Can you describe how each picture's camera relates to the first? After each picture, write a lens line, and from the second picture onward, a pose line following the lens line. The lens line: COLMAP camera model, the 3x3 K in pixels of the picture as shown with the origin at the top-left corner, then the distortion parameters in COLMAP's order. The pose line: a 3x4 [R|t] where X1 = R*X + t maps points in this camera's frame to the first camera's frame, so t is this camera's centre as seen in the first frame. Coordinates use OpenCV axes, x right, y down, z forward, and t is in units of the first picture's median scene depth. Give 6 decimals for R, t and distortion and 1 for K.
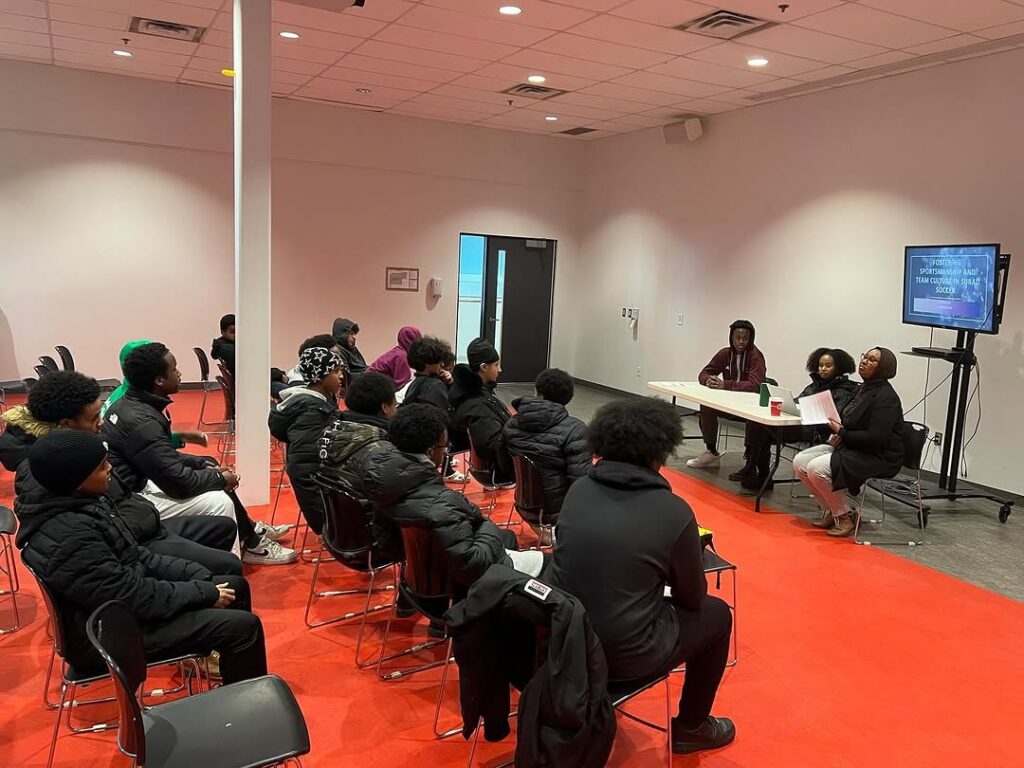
lens RADIAL K [[847.6, 0, 512.0], [0, 847.6, 384.0], [0, 0, 1]] dist [0.139607, 0.008175]
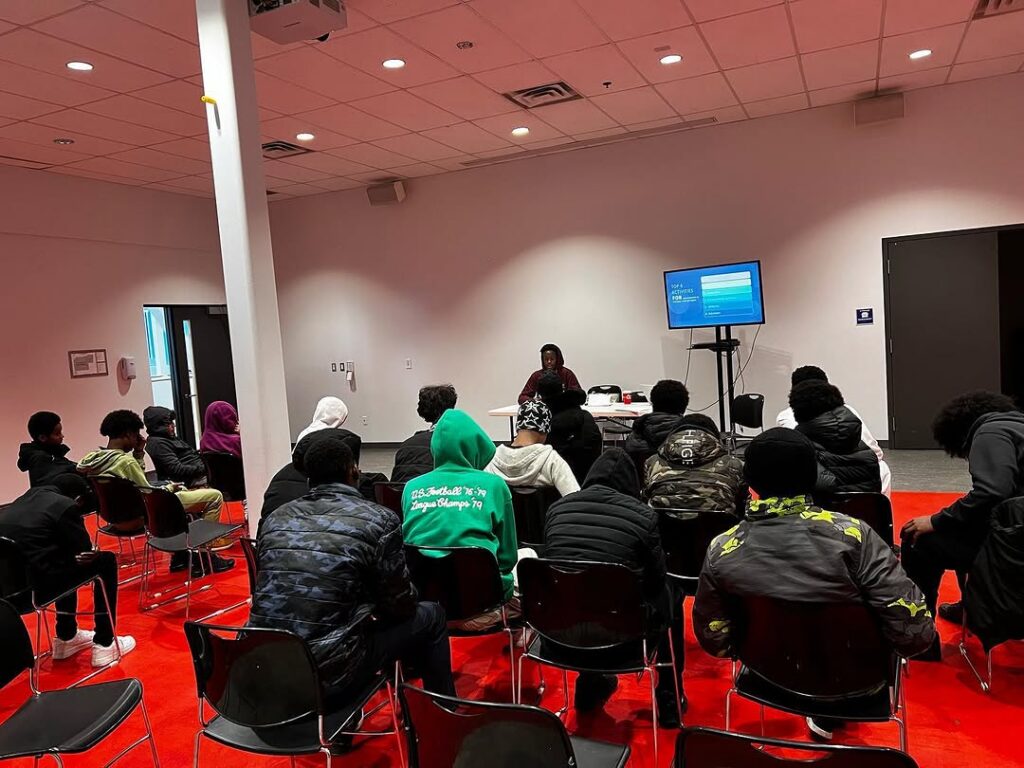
lens RADIAL K [[792.3, 0, 512.0], [0, 792.3, 384.0], [0, 0, 1]] dist [0.064163, -0.000642]
pose [[0.781472, -0.147547, 0.606244, -0.290738], [0.194450, 0.980840, -0.011939, -0.012481], [-0.592867, 0.127214, 0.795189, 0.123705]]
